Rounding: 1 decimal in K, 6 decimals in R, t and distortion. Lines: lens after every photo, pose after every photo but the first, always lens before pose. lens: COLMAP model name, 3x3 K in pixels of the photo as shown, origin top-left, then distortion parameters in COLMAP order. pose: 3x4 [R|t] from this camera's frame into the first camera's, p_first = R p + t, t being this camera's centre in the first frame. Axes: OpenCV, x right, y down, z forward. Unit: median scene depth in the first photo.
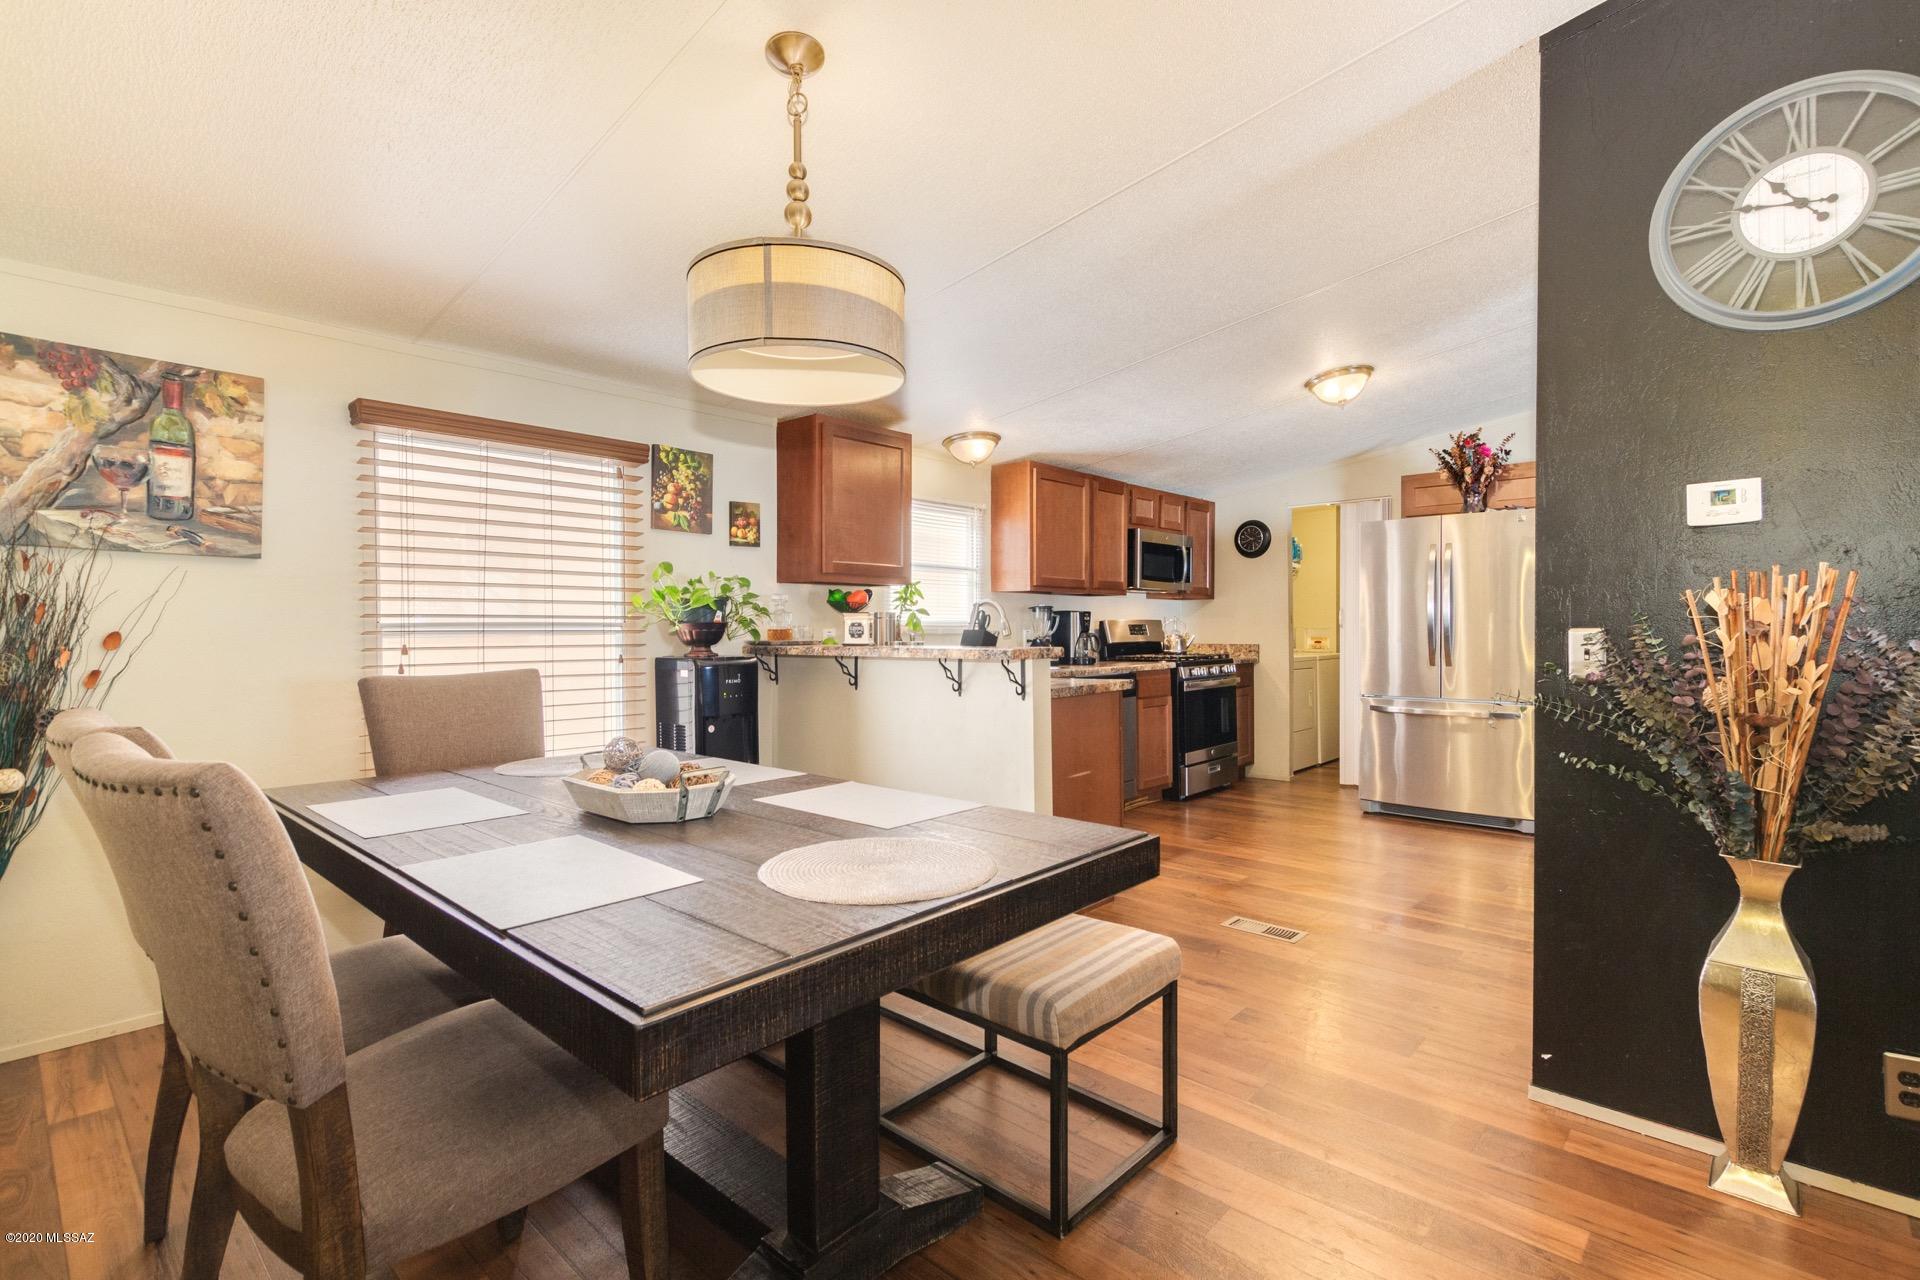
lens RADIAL K [[878.7, 0, 968.8], [0, 878.7, 647.8], [0, 0, 1]] dist [0.009802, -0.006552]
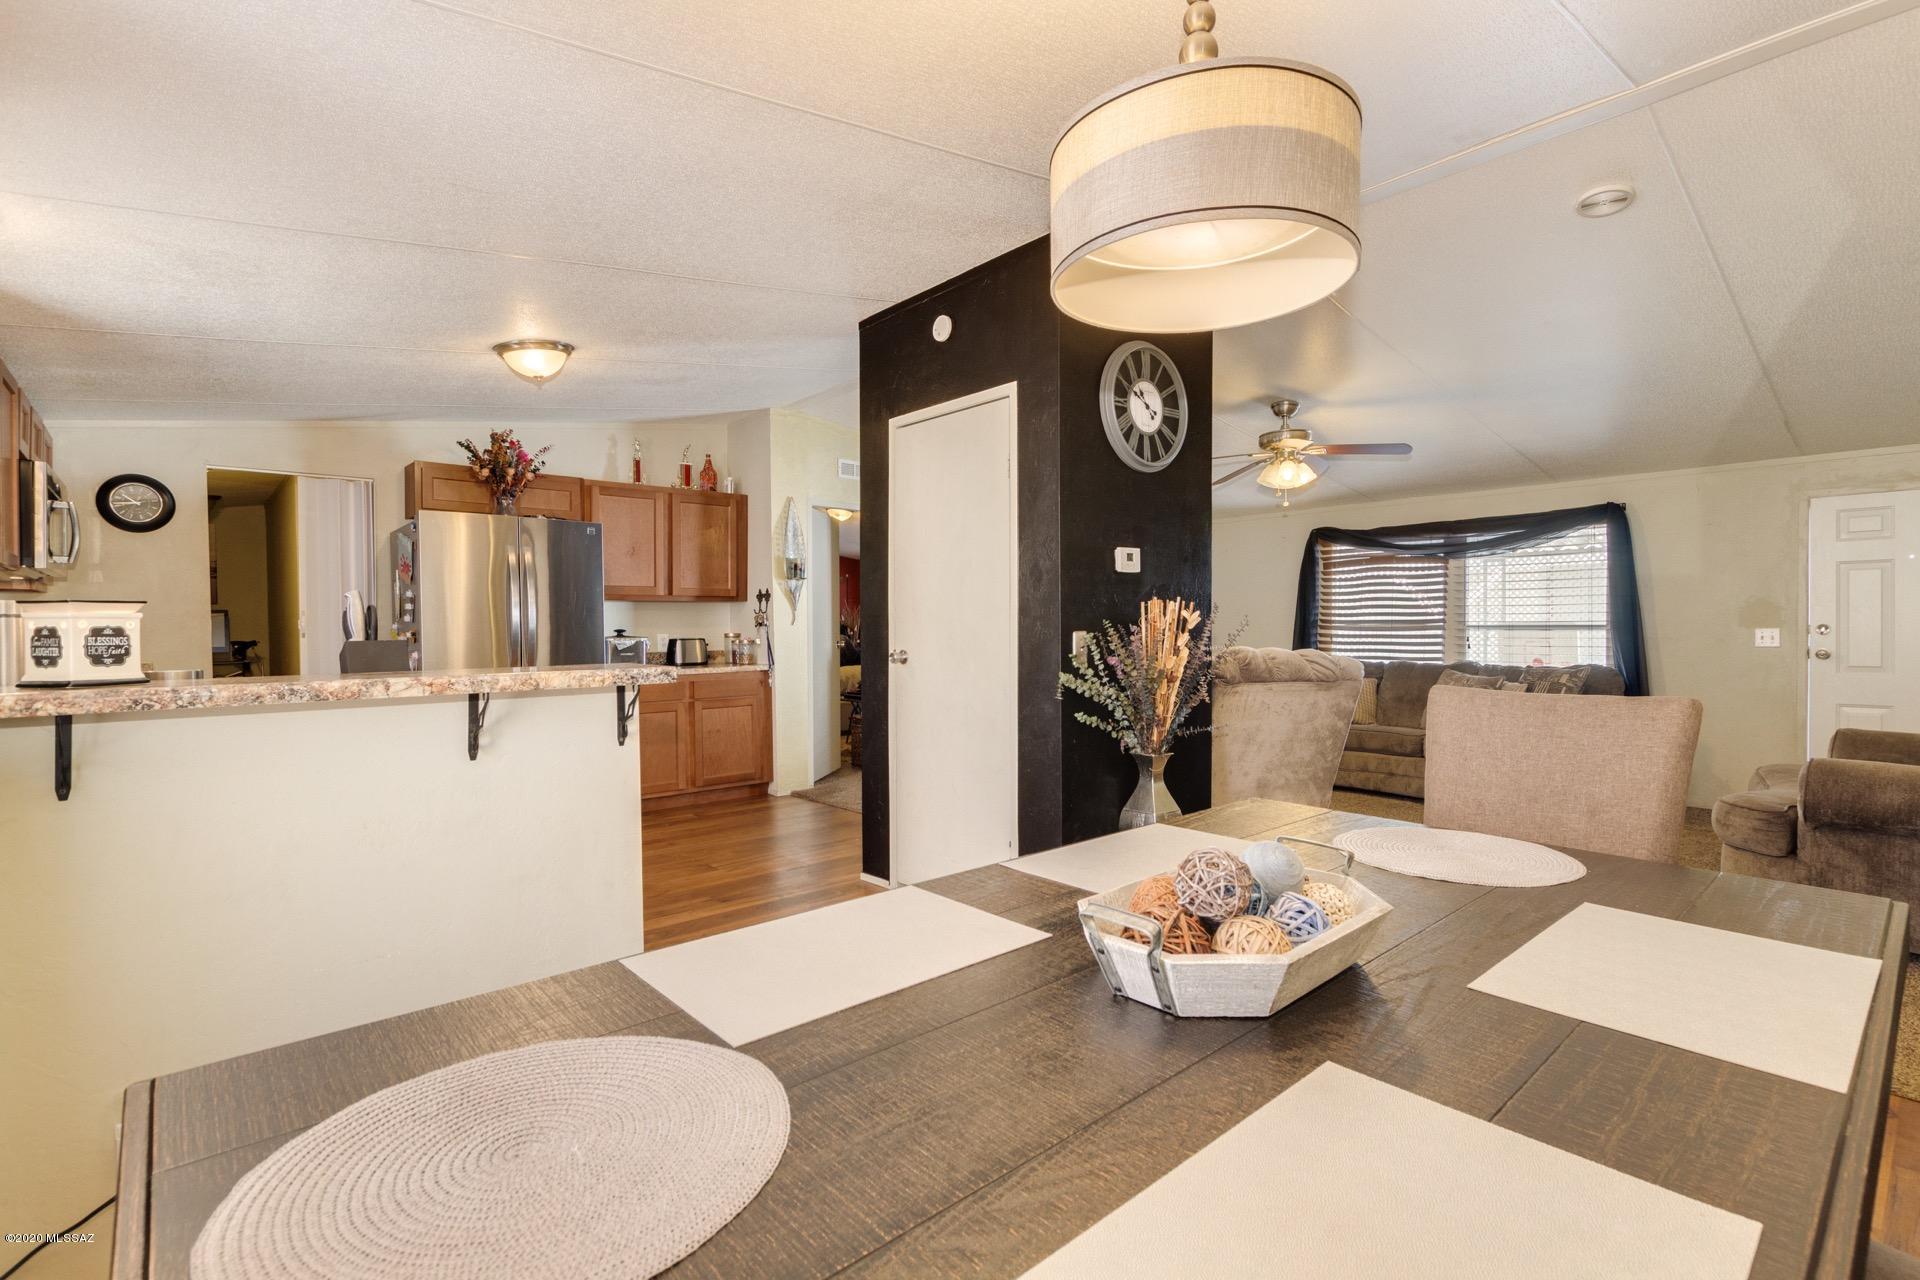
lens RADIAL K [[878.7, 0, 968.8], [0, 878.7, 647.8], [0, 0, 1]] dist [0.009802, -0.006552]
pose [[0.115476, -0.020892, 0.993091, -0.935580], [0.031062, 0.999366, 0.017412, -0.028015], [-0.992824, 0.028837, 0.116052, 1.101732]]
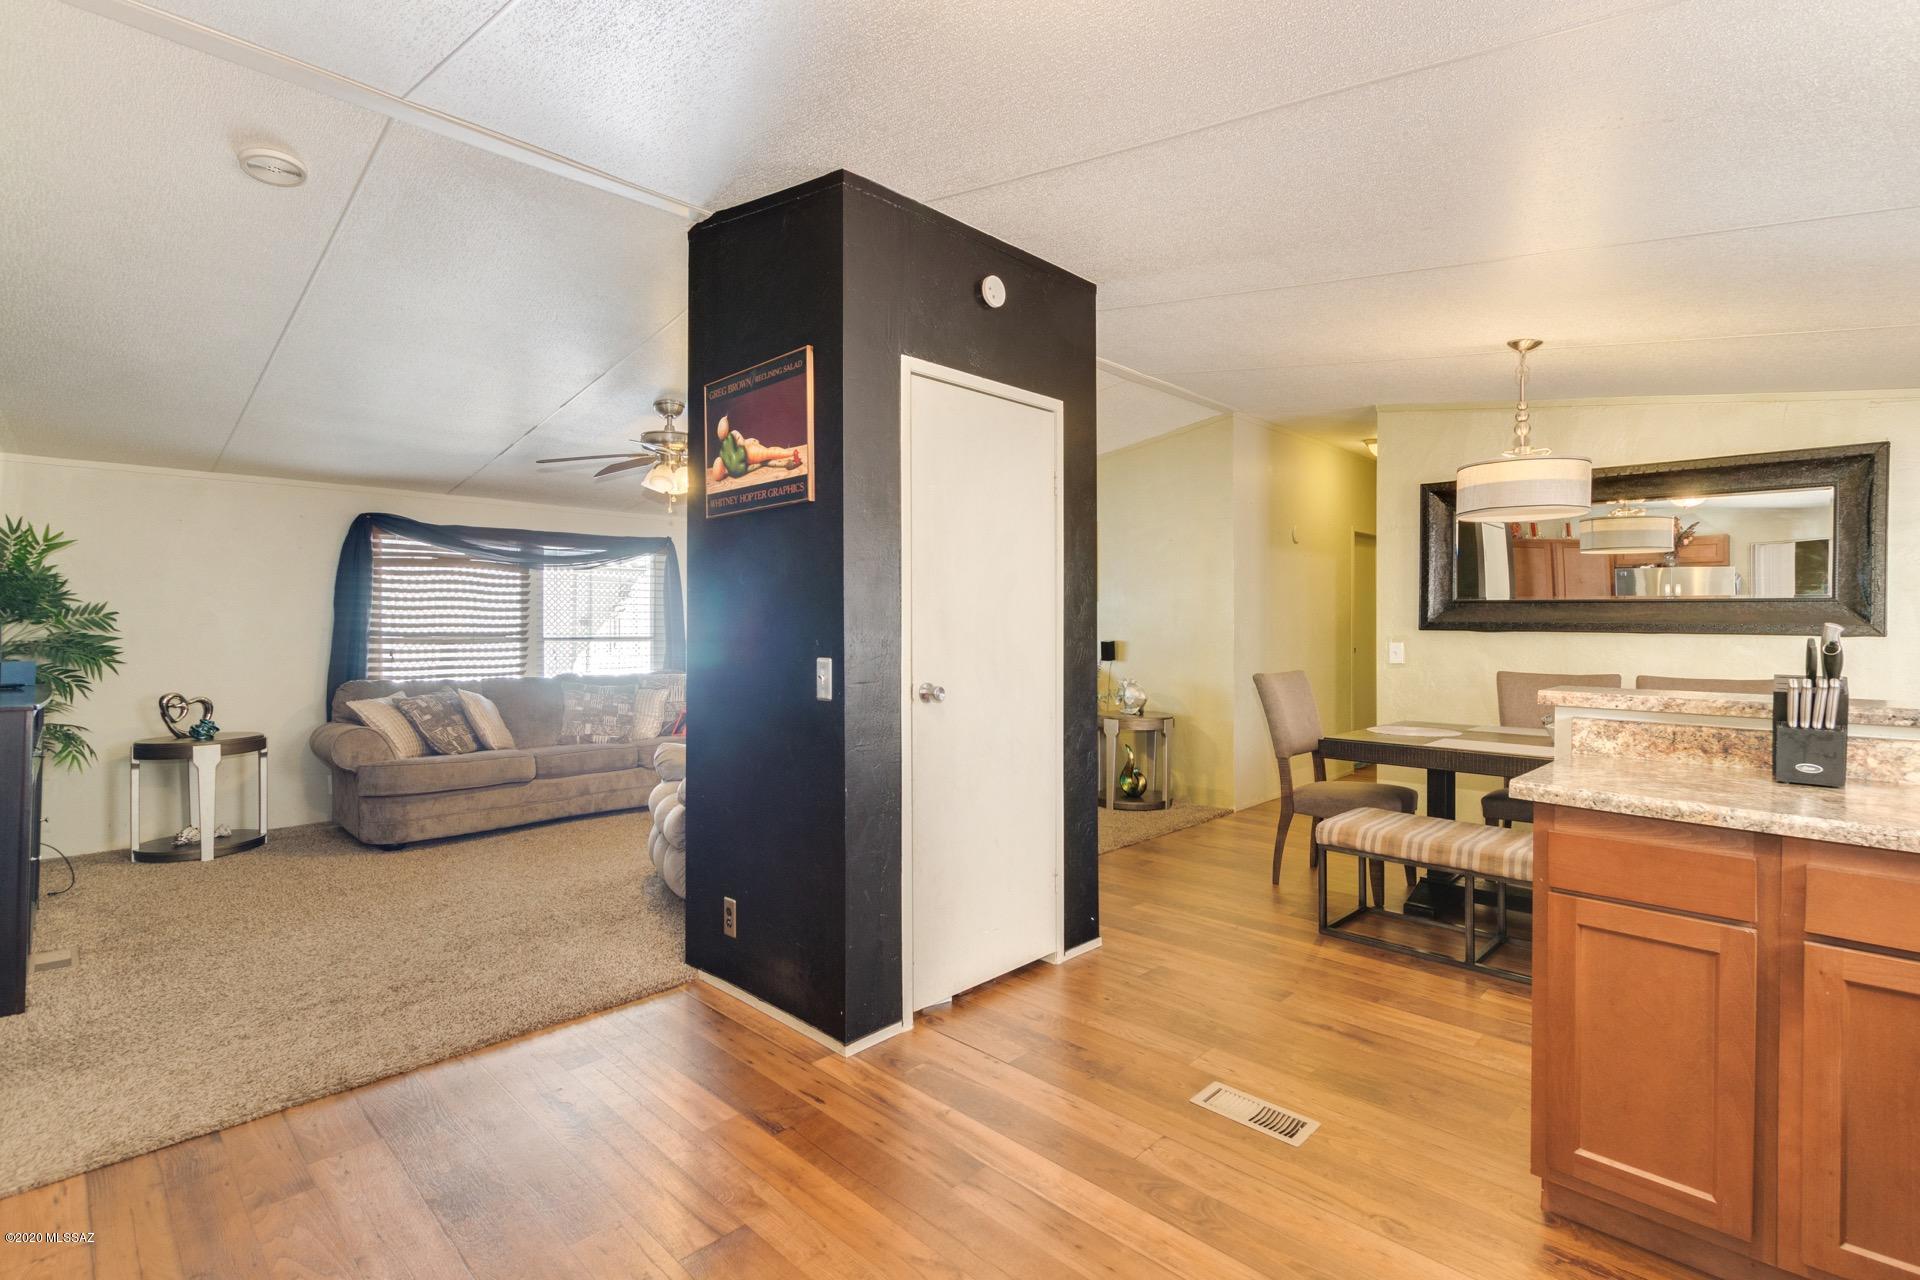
lens RADIAL K [[891.7, 0, 960.0], [0, 891.7, 640.0], [0, 0, 1]] dist [0.032315, 0.000077]
pose [[-0.999244, 0.000127, 0.038885, 0.944452], [0.001741, 0.999138, 0.041468, -0.127273], [-0.038847, 0.041504, -0.998383, 2.978480]]
